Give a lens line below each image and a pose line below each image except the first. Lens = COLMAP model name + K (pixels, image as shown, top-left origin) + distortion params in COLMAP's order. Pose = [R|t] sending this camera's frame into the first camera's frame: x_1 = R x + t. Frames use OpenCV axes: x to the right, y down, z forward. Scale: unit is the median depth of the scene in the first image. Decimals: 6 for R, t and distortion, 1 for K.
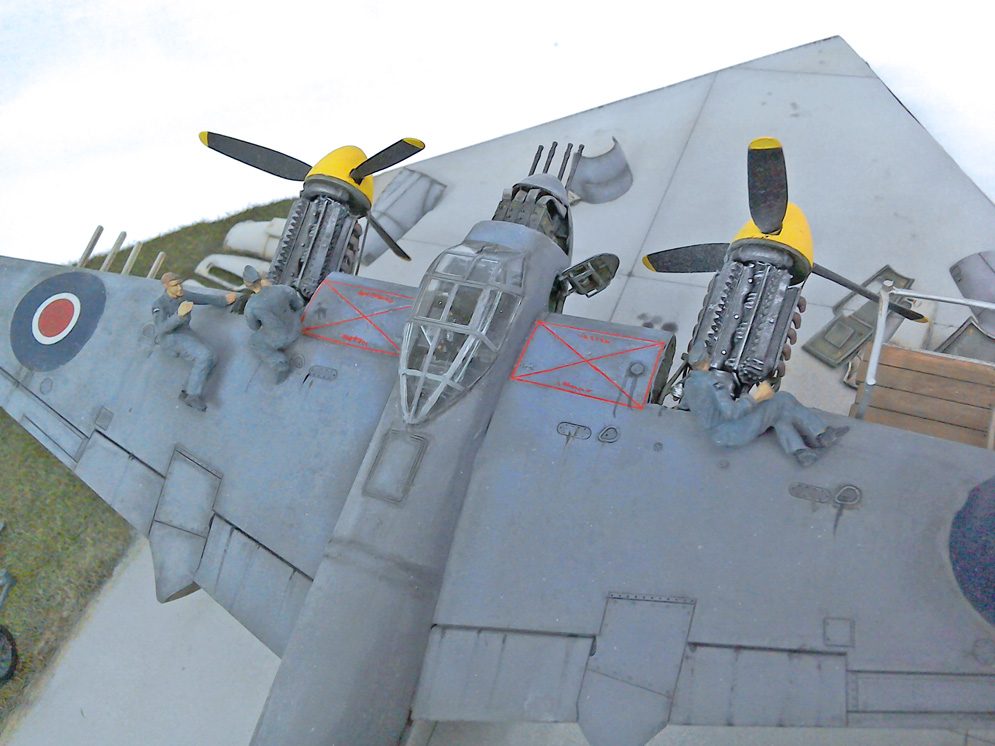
lens RADIAL K [[850.2, 0, 497.5], [0, 850.2, 373.0], [0, 0, 1]] dist [-0.009693, -0.013808]
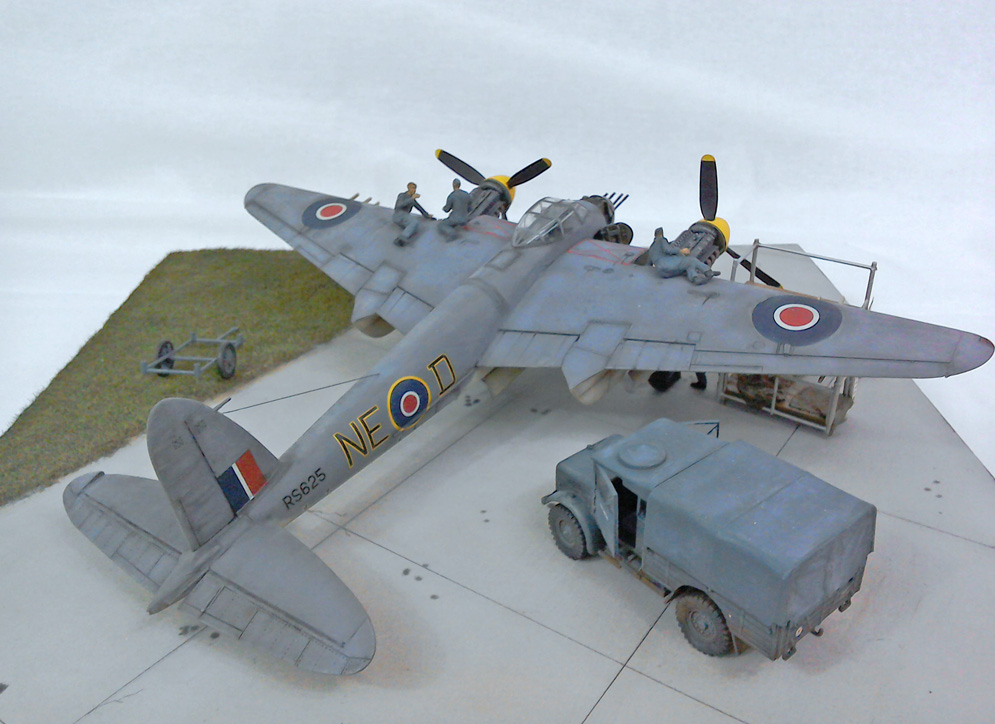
lens RADIAL K [[834.4, 0, 493.5], [0, 834.4, 341.7], [0, 0, 1]] dist [0.069337, 0.001084]
pose [[0.958652, 0.262186, -0.110653, 0.125854], [-0.284565, 0.879224, -0.382084, 1.014904], [-0.002889, 0.397774, 0.917479, -0.736336]]
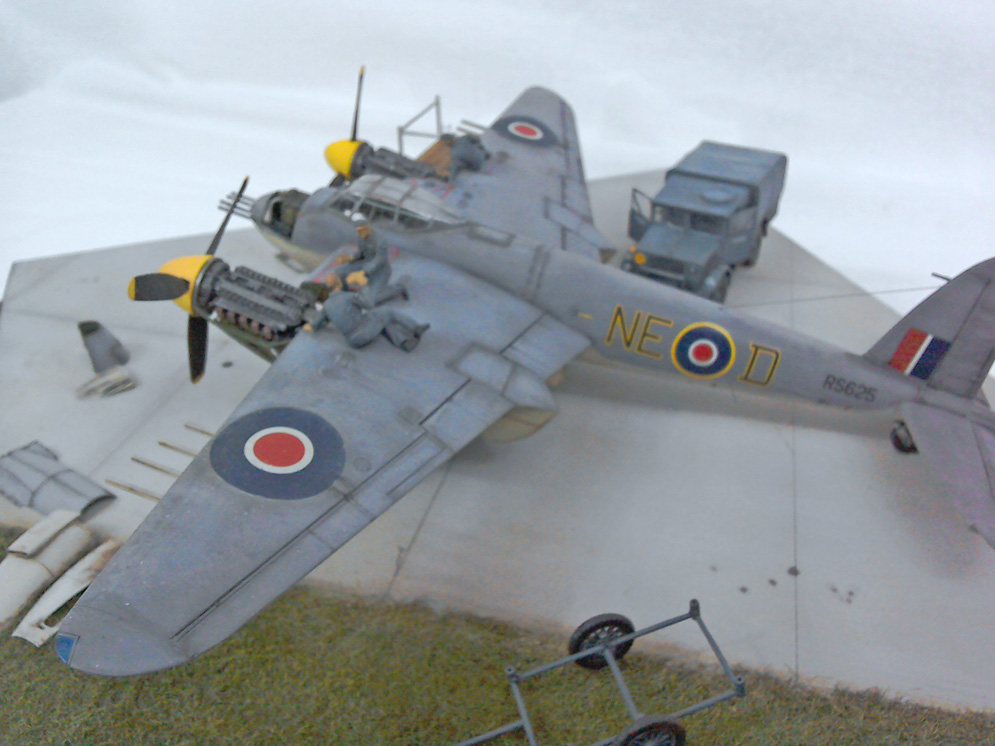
lens RADIAL K [[914.0, 0, 497.5], [0, 914.0, 373.0], [0, 0, 1]] dist [0.015251, -0.155935]
pose [[-0.119928, -0.355026, 0.927132, -1.792830], [0.809181, 0.506103, 0.298472, -0.263886], [-0.575190, 0.786013, 0.226584, 0.771236]]
